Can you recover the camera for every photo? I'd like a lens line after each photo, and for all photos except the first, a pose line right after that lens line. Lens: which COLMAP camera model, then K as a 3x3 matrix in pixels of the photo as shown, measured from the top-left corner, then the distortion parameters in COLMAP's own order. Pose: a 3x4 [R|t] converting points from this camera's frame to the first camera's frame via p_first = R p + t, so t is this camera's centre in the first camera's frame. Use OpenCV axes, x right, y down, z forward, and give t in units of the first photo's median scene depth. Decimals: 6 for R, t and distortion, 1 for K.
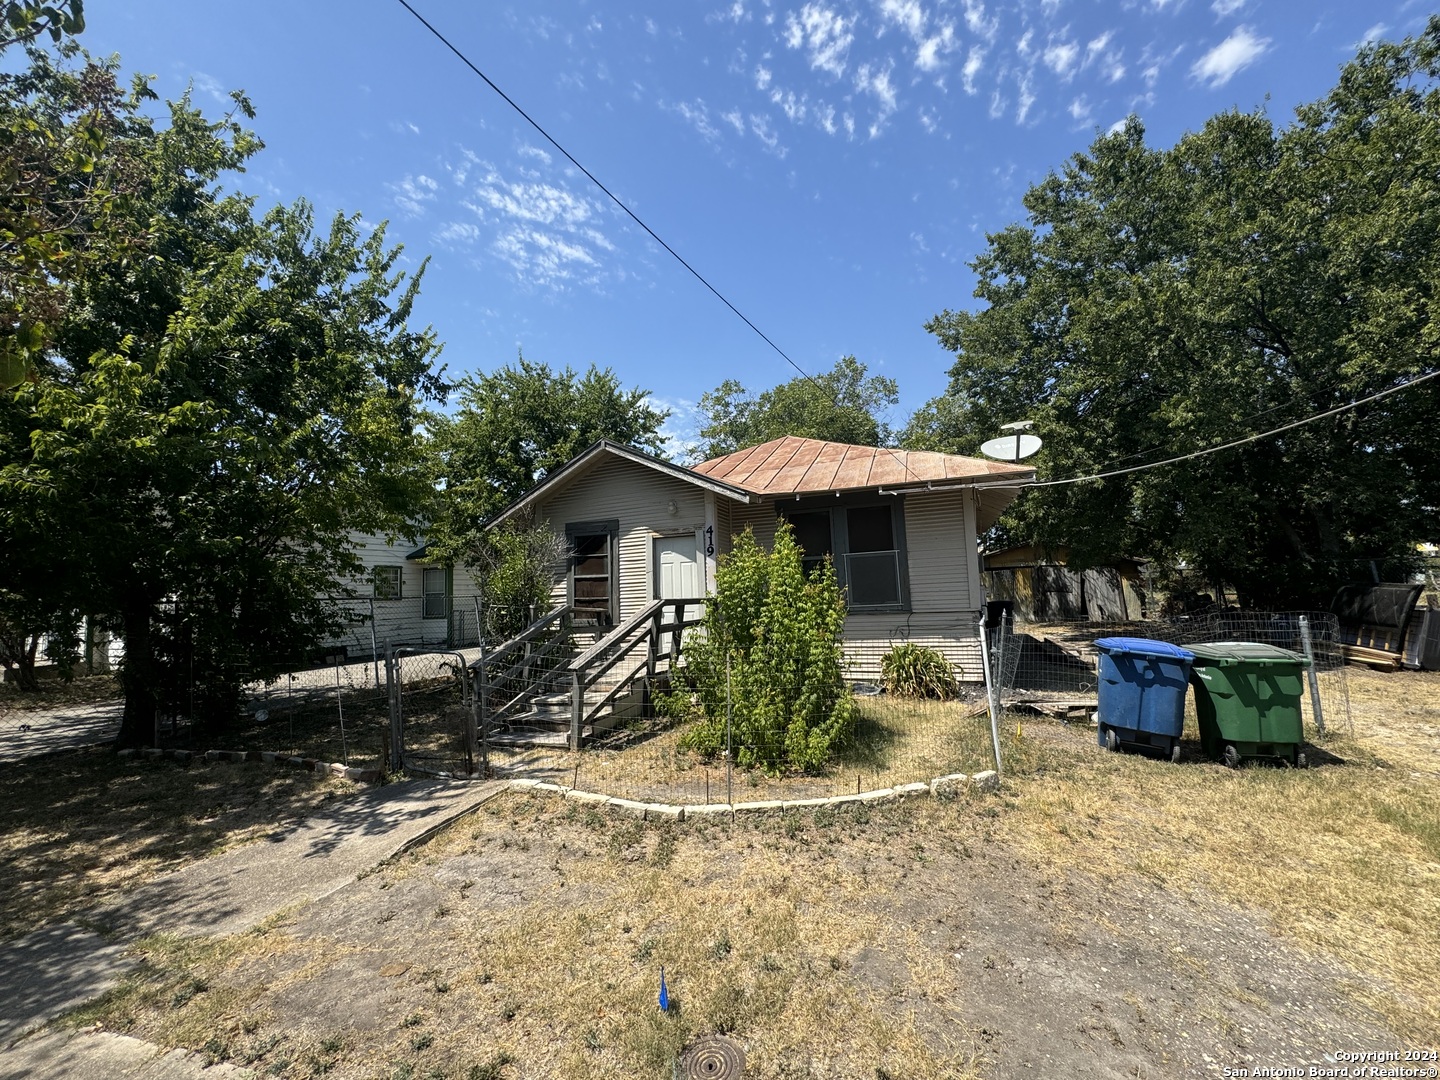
lens RADIAL K [[568.1, 0, 737.3], [0, 568.1, 548.0], [0, 0, 1]] dist [0.000612, 0.000233]
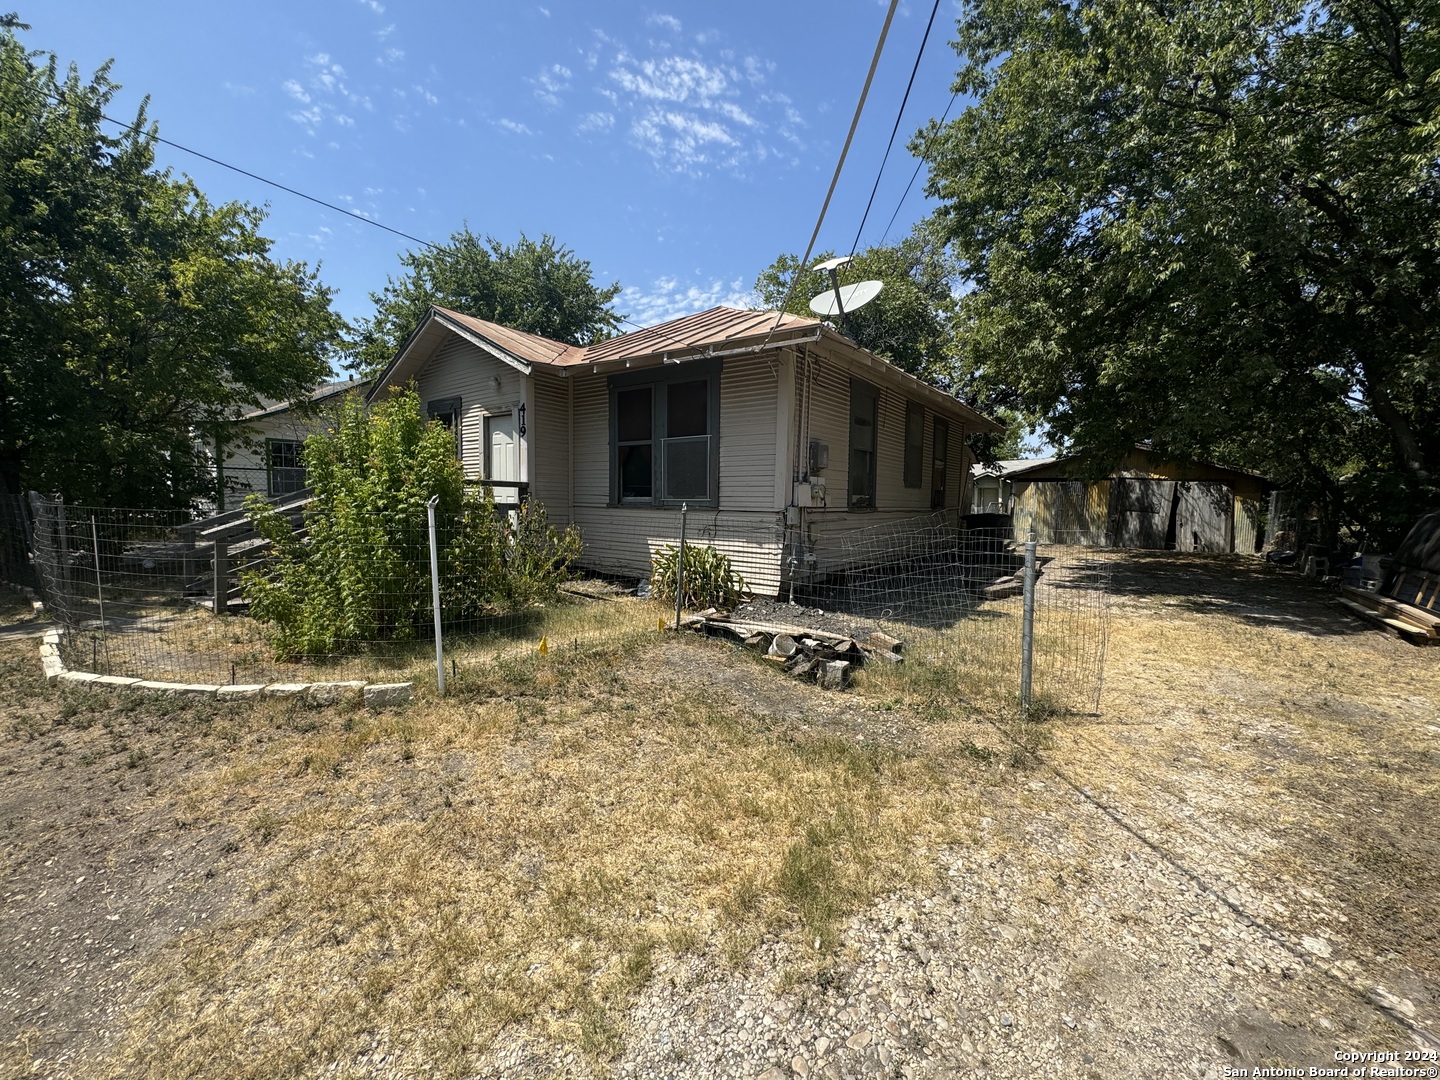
lens RADIAL K [[571.1, 0, 723.2], [0, 571.1, 536.2], [0, 0, 1]] dist [-0.002233, 0.000530]
pose [[0.962919, 0.071091, -0.260256, 0.481152], [-0.032539, 0.988219, 0.149548, 0.023121], [0.267821, -0.135534, 0.953888, 0.171630]]
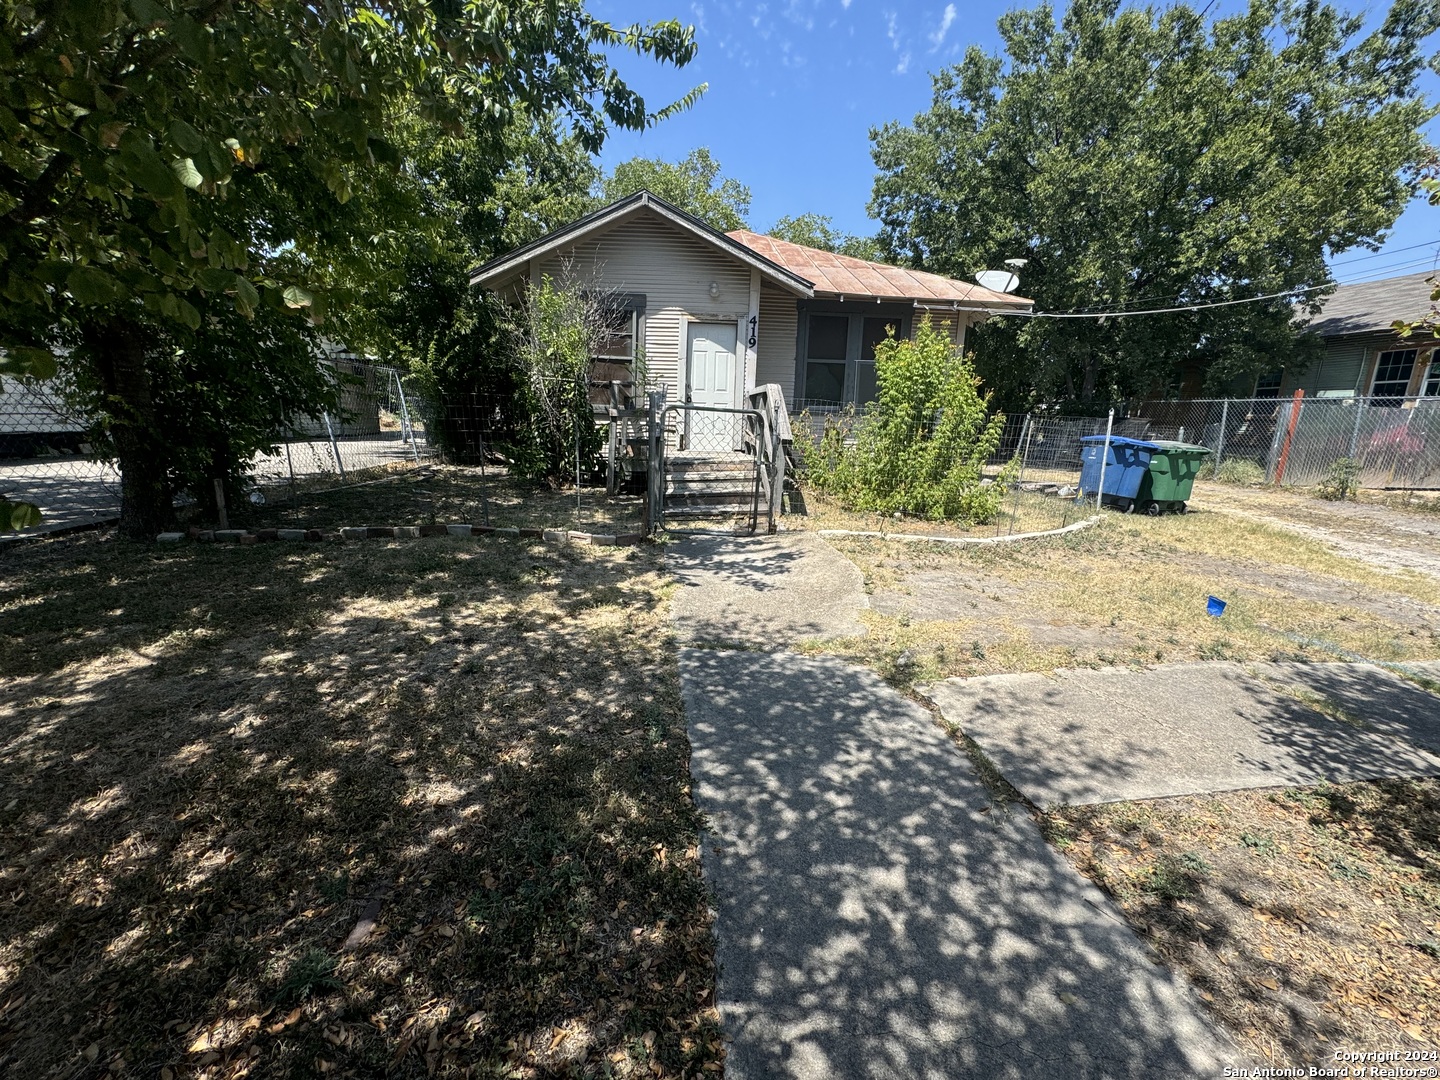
lens RADIAL K [[554.7, 0, 716.2], [0, 554.7, 543.8], [0, 0, 1]] dist [0.000240, 0.000030]
pose [[0.902559, -0.035815, 0.429073, -0.504467], [-0.095753, 0.954884, 0.281121, 0.070617], [-0.419783, -0.294813, 0.858410, 0.070129]]
